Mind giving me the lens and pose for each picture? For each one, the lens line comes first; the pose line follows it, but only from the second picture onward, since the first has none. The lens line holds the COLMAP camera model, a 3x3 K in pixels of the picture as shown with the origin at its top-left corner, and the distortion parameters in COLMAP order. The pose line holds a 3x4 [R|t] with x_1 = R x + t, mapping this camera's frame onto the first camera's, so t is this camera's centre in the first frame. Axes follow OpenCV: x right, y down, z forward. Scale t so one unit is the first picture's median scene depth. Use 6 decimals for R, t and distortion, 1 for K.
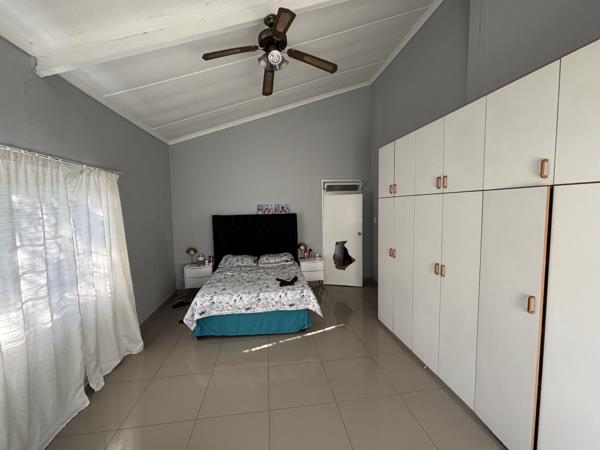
lens RADIAL K [[241.7, 0, 300.1], [0, 241.7, 223.5], [0, 0, 1]] dist [-0.001895, -0.000535]
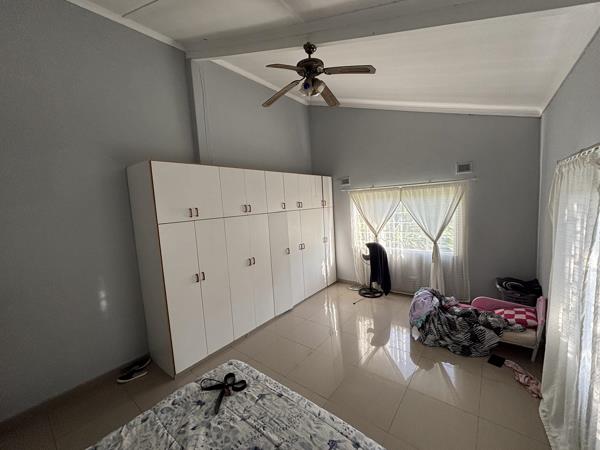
lens RADIAL K [[241.7, 0, 300.1], [0, 241.7, 223.5], [0, 0, 1]] dist [-0.001895, -0.000535]
pose [[-0.687525, -0.002691, 0.726155, -0.698307], [0.126872, 0.984167, 0.123770, -0.186839], [-0.714991, 0.177224, -0.676298, 1.527330]]
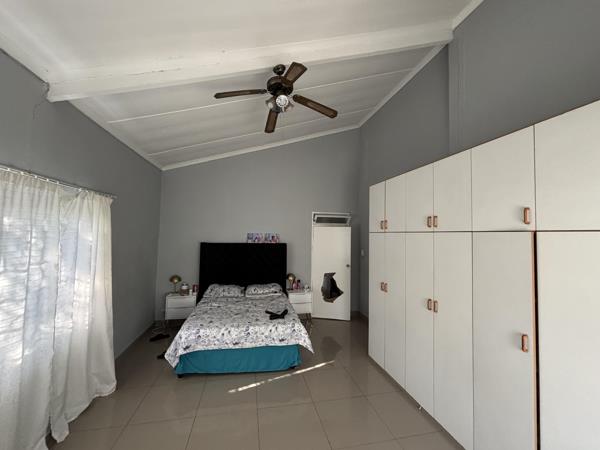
lens RADIAL K [[241.7, 0, 300.1], [0, 241.7, 223.5], [0, 0, 1]] dist [-0.001895, -0.000535]
pose [[0.996632, 0.042237, 0.070288, -0.060218], [-0.033628, 0.992270, -0.119459, -0.011631], [-0.074790, 0.116693, 0.990348, -0.014820]]
